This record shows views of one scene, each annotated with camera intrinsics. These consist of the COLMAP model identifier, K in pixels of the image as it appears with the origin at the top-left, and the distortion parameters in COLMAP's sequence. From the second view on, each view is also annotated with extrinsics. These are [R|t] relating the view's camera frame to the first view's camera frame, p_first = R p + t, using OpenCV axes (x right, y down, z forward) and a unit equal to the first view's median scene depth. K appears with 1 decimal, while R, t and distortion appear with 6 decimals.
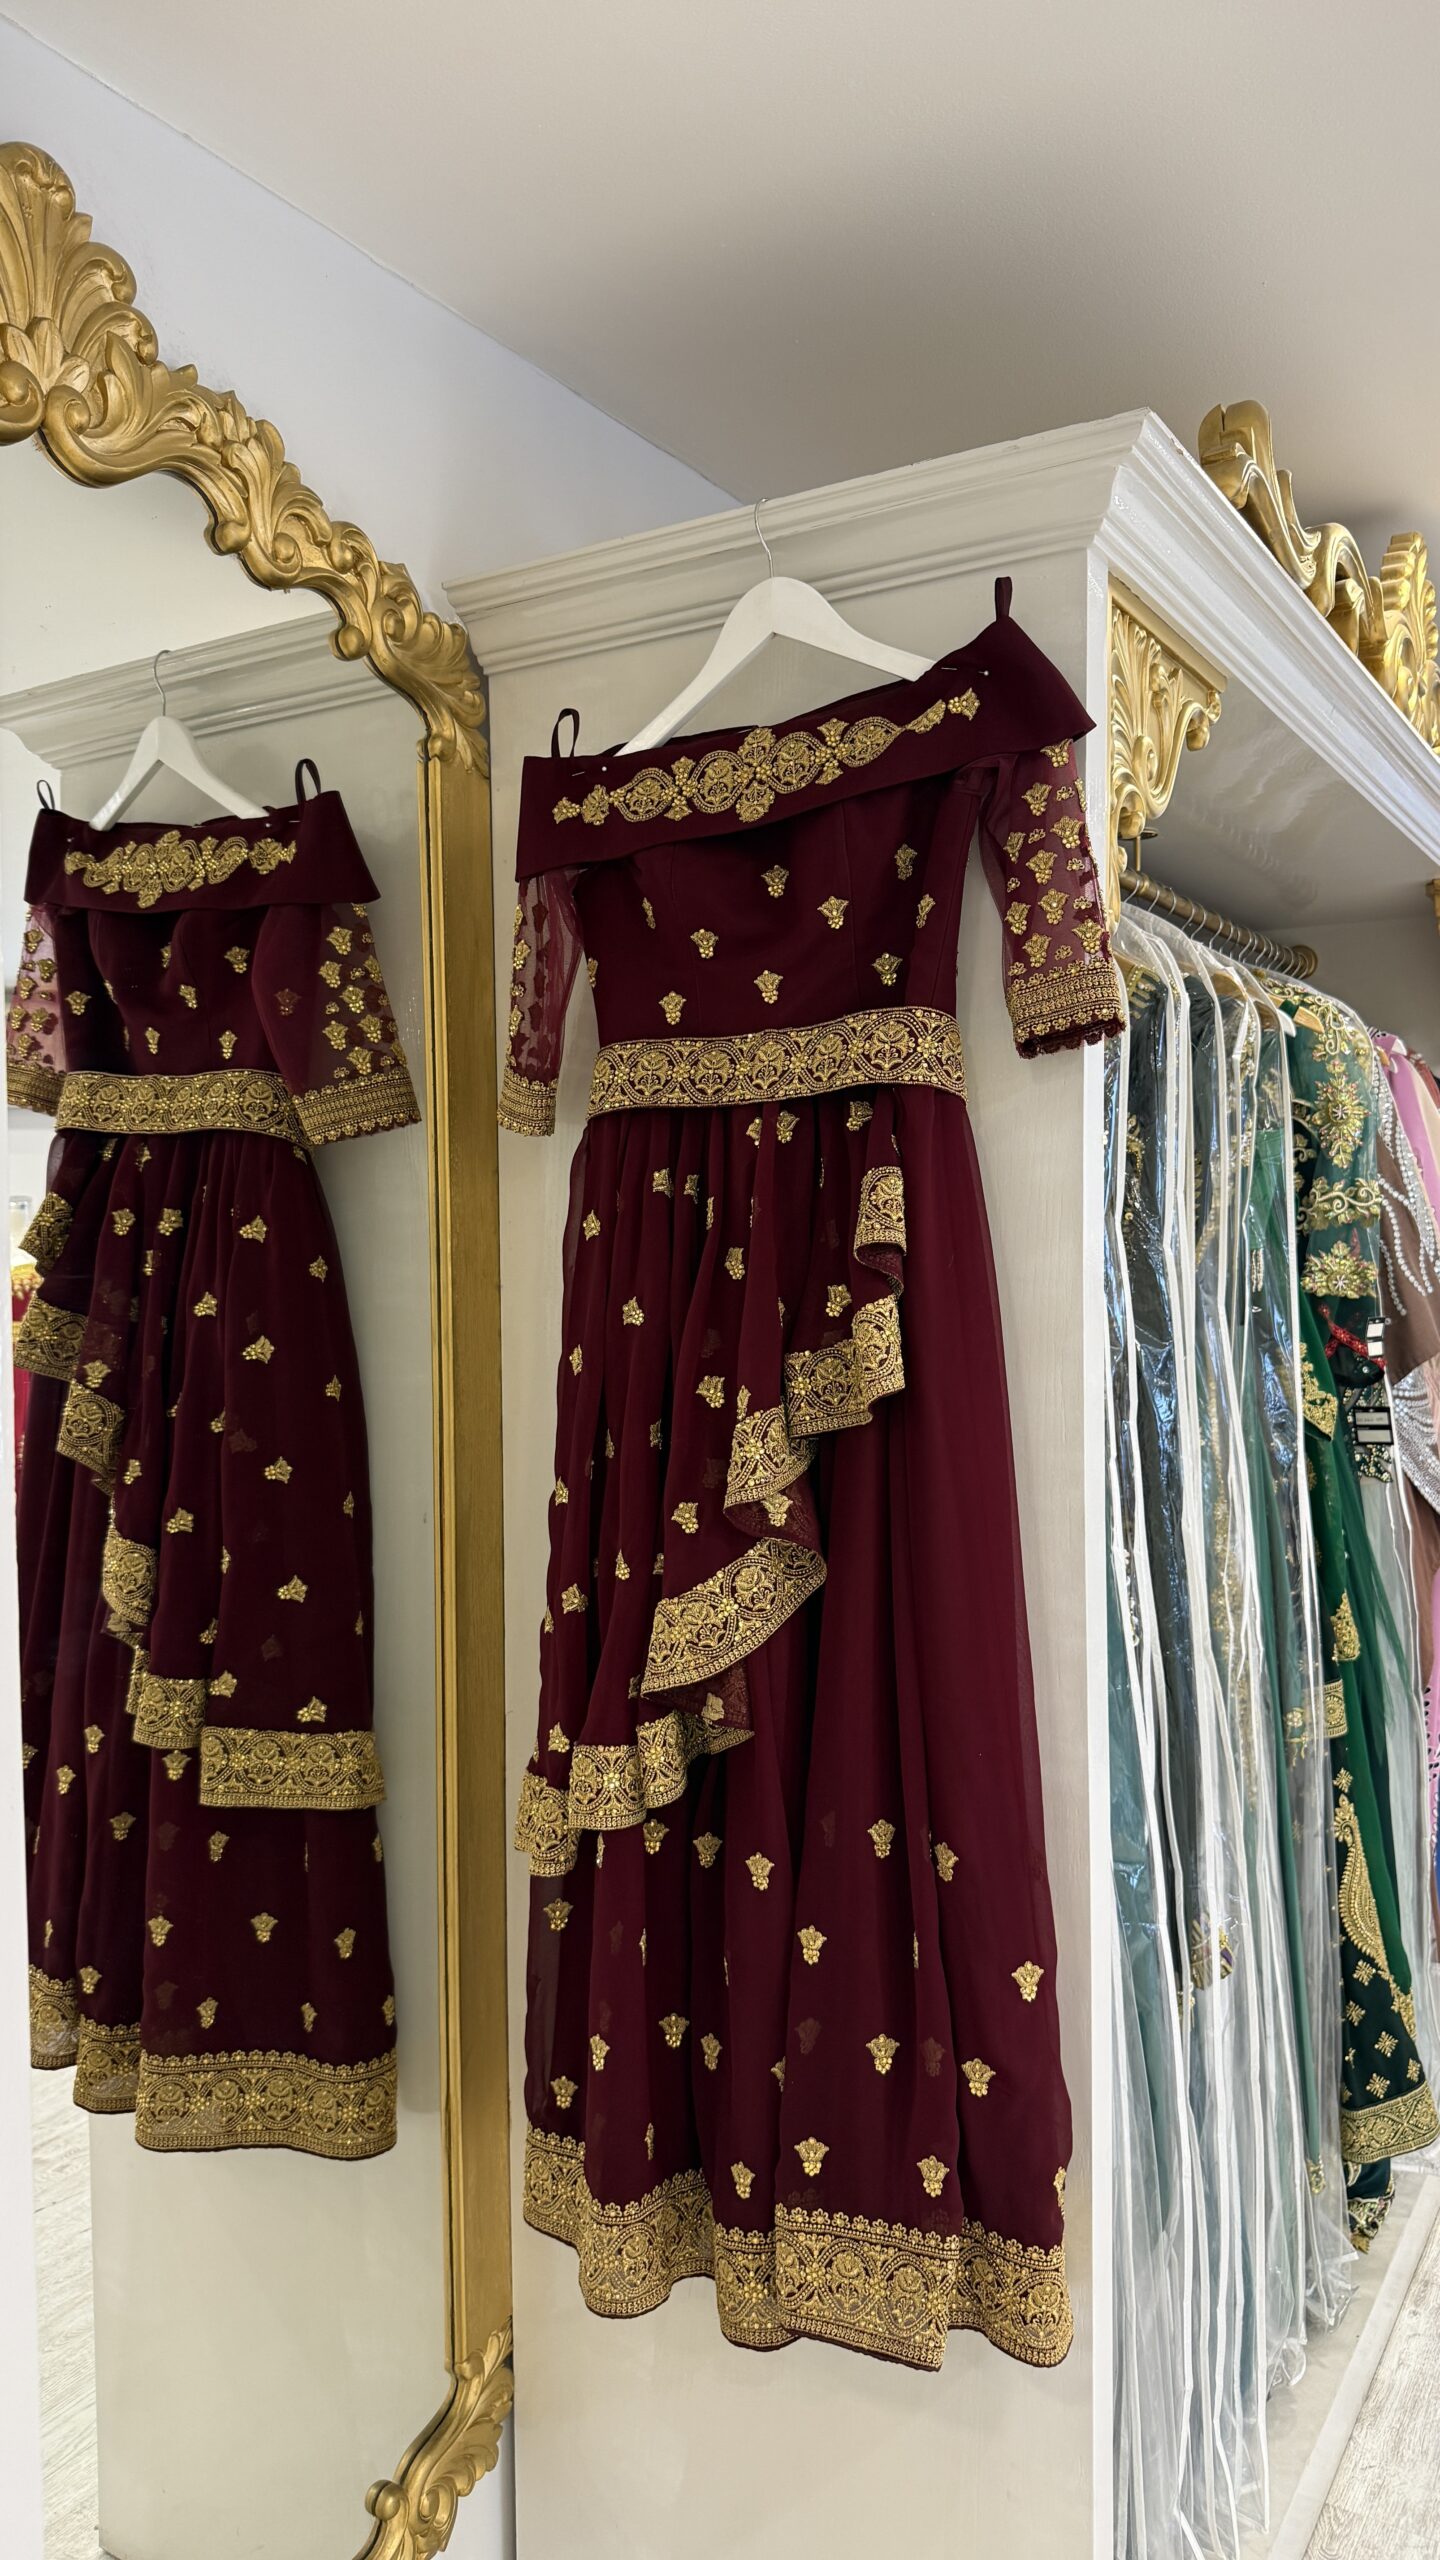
lens RADIAL K [[1855.6, 0, 709.1], [0, 1855.6, 1290.9], [0, 0, 1]] dist [-0.014445, 0.005287]
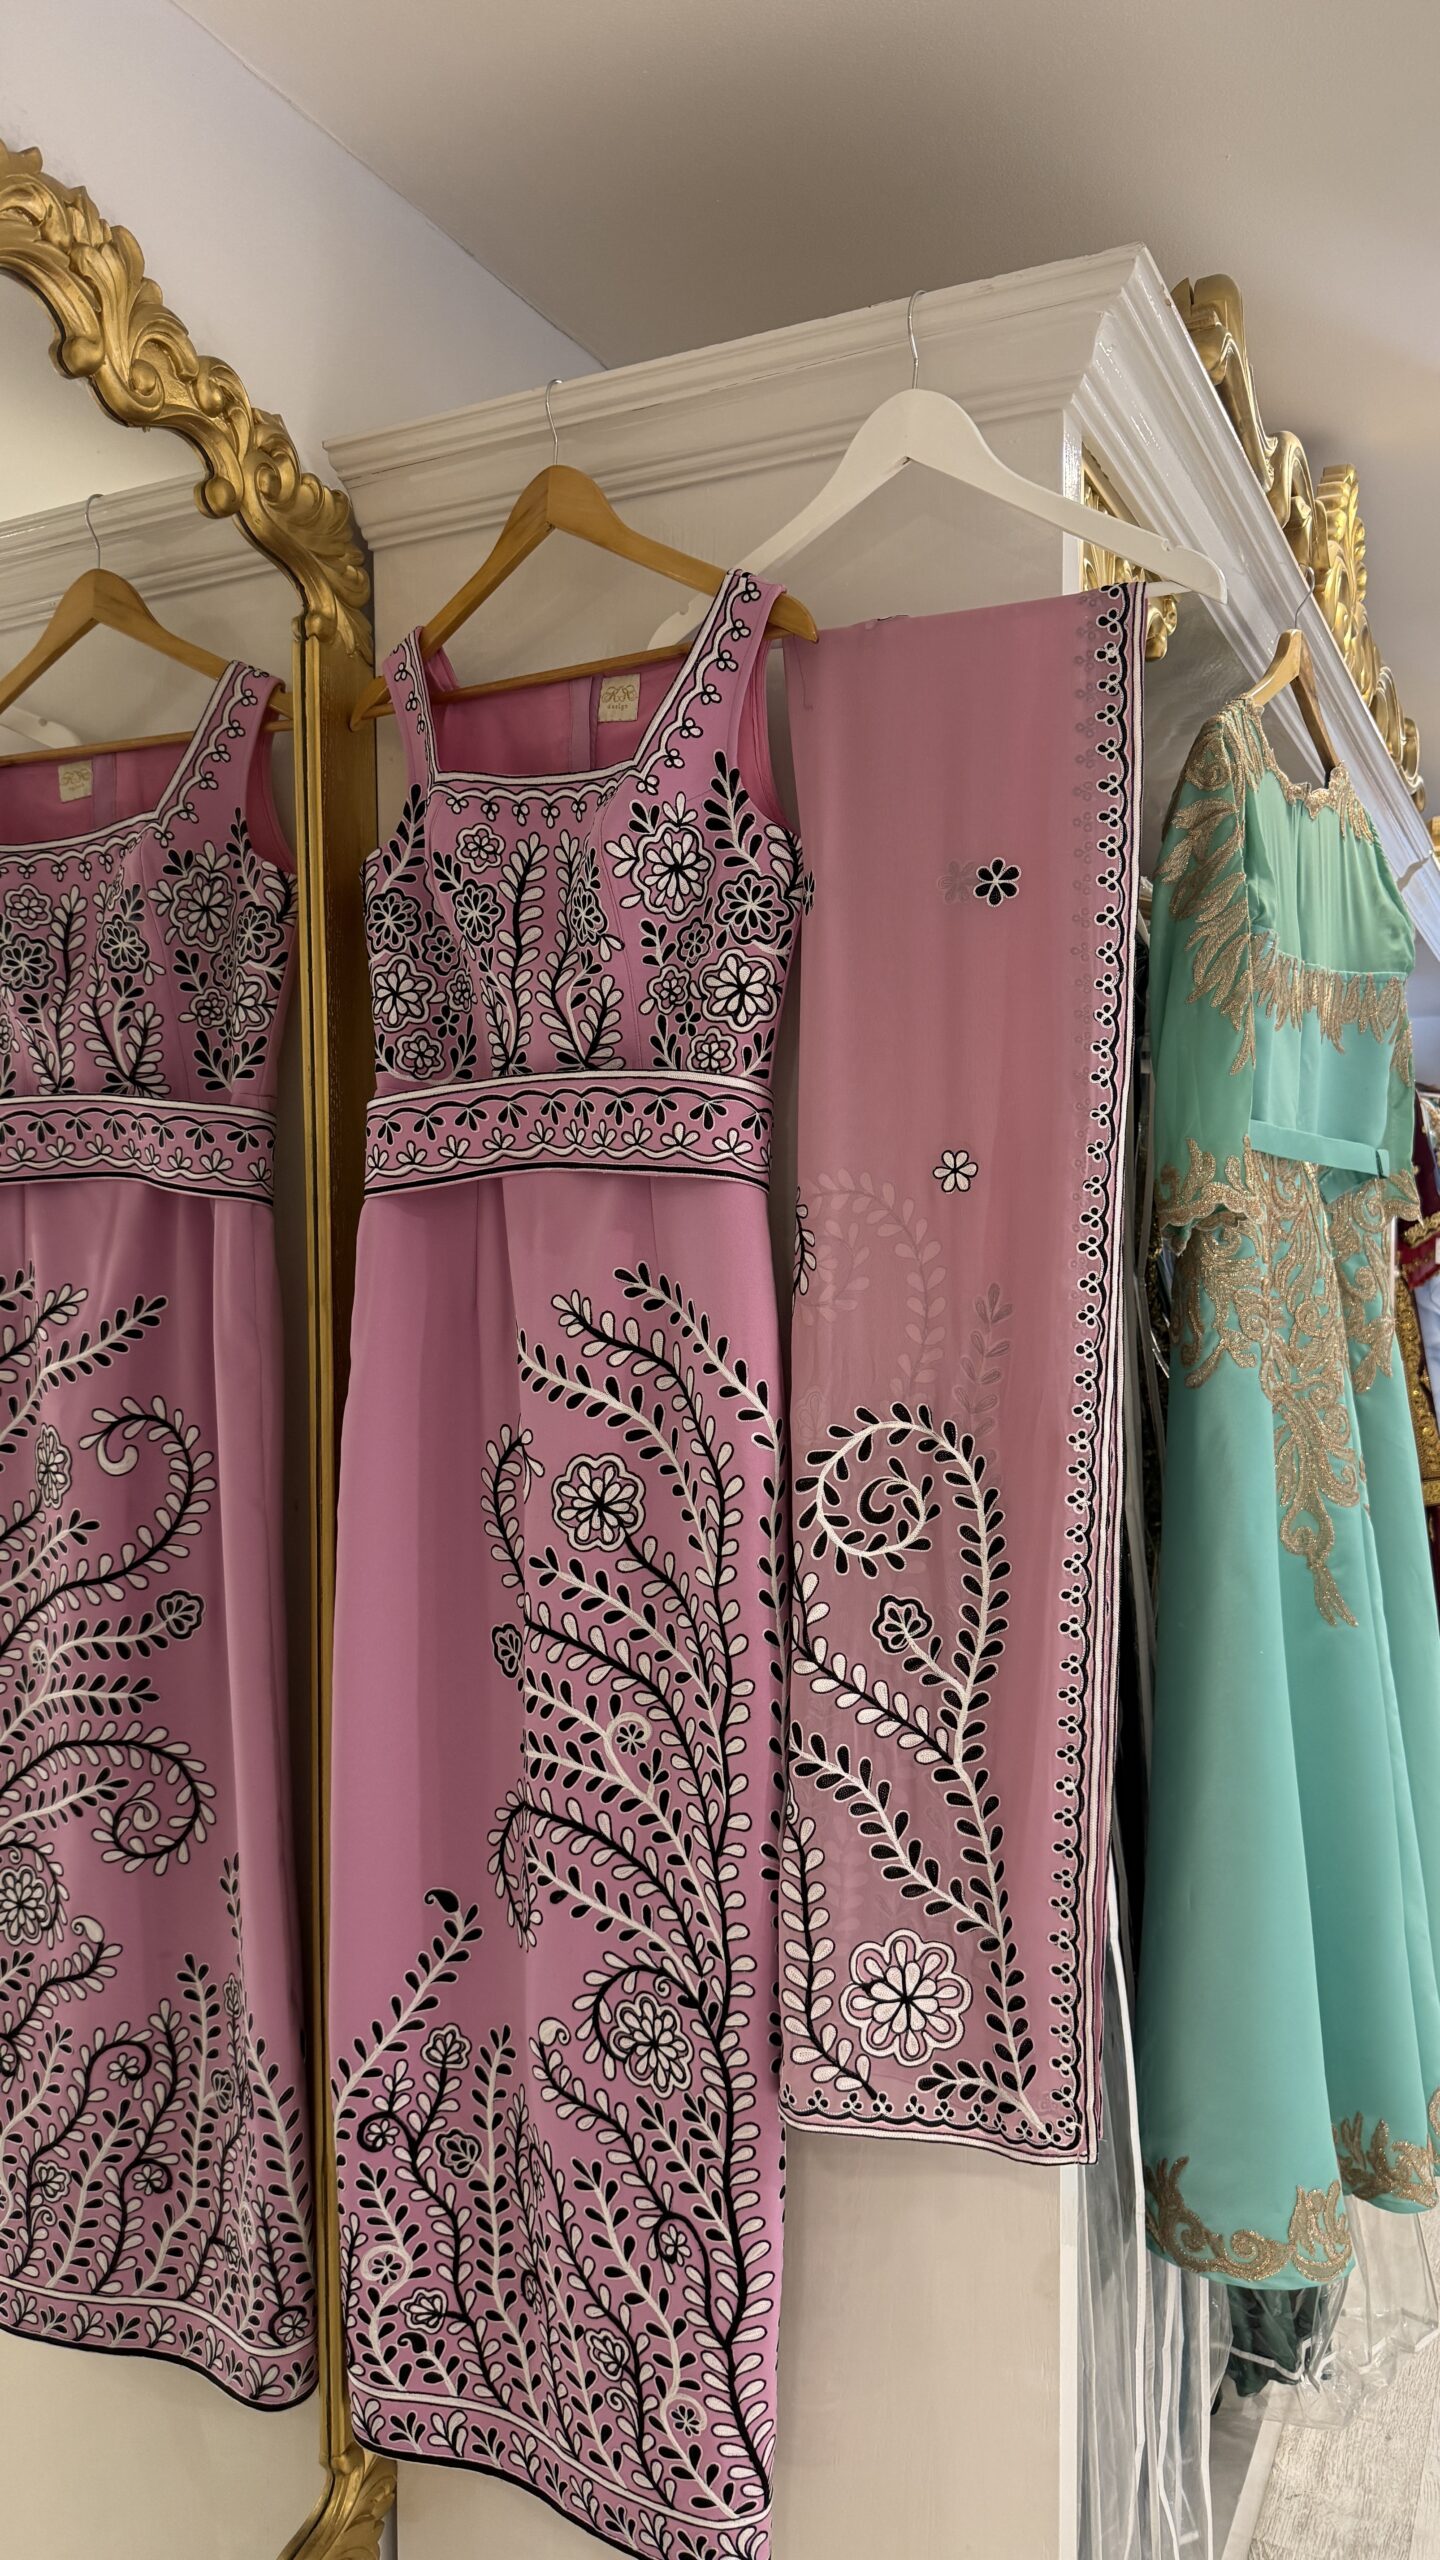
lens RADIAL K [[1847.5, 0, 714.5], [0, 1847.5, 1292.0], [0, 0, 1]] dist [0.007153, -0.021092]
pose [[0.995830, 0.003013, 0.091181, -0.033818], [-0.003149, 0.999994, 0.001358, 0.018838], [-0.091176, -0.001640, 0.995833, 0.095008]]
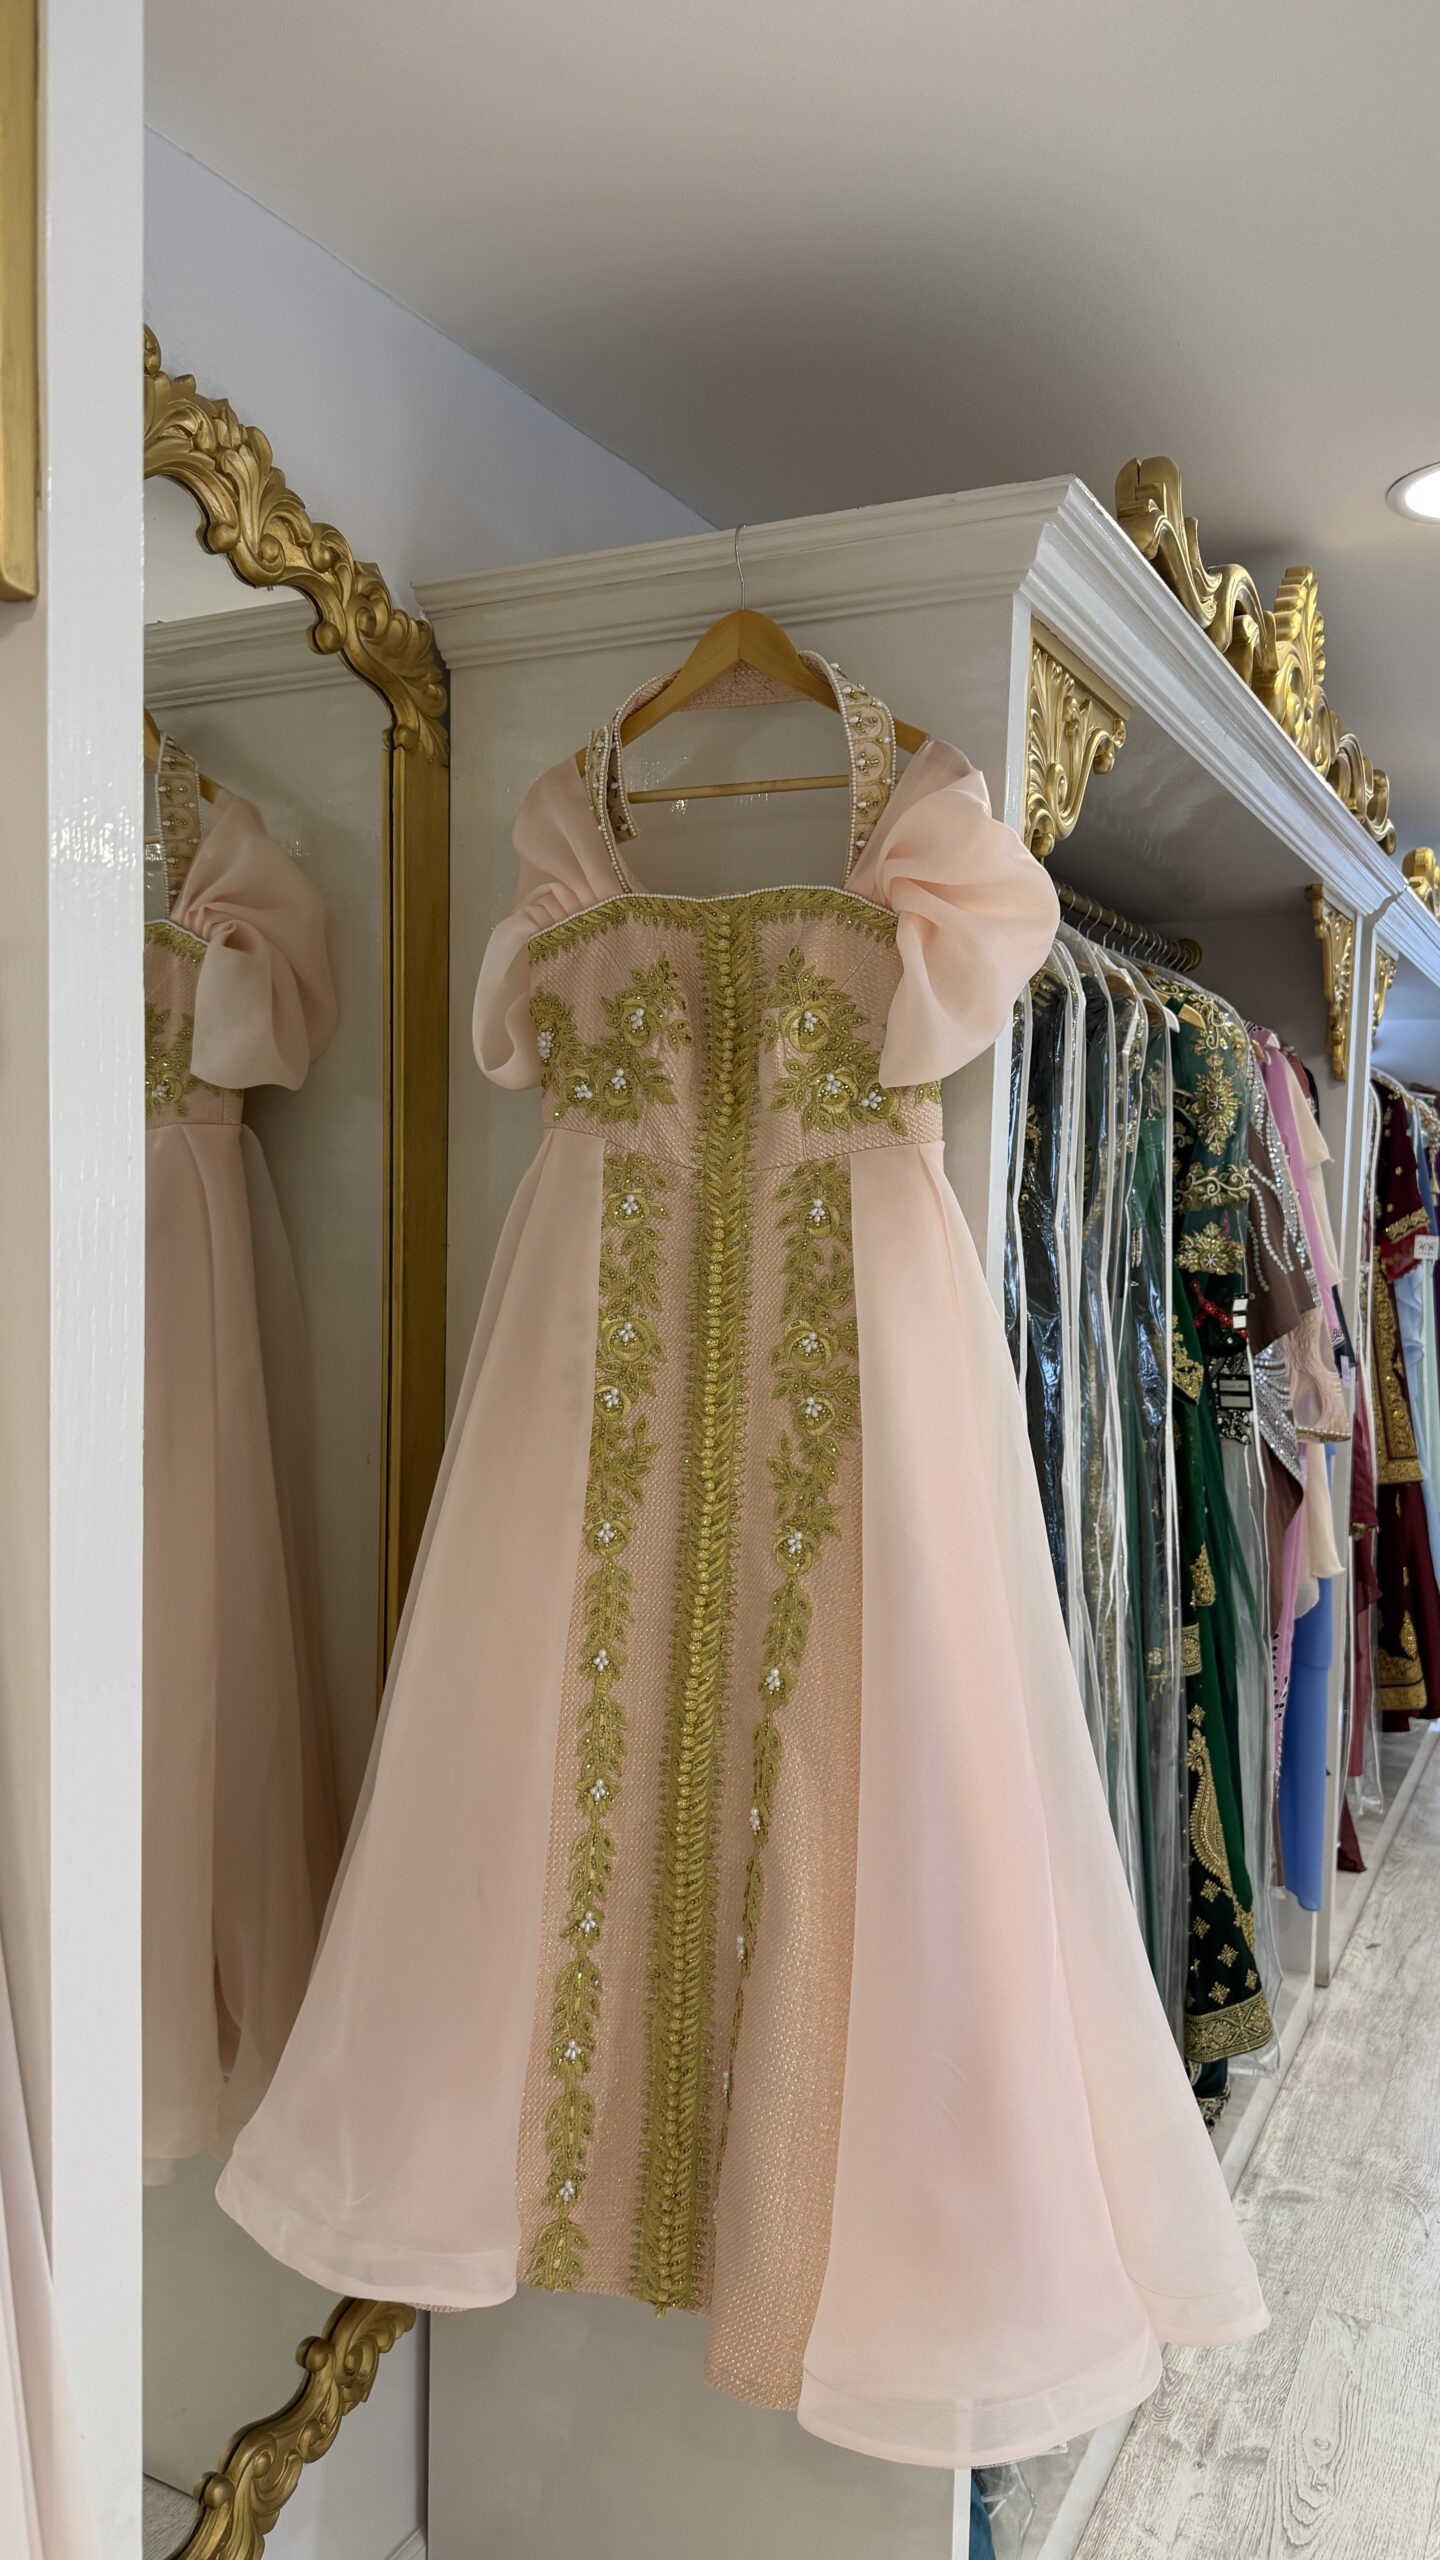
lens RADIAL K [[1847.5, 0, 714.5], [0, 1847.5, 1292.0], [0, 0, 1]] dist [0.007153, -0.021092]
pose [[0.997351, 0.028723, 0.066829, -0.026668], [-0.030672, 0.999128, 0.028321, -0.009319], [-0.065957, -0.030296, 0.997362, -0.075423]]
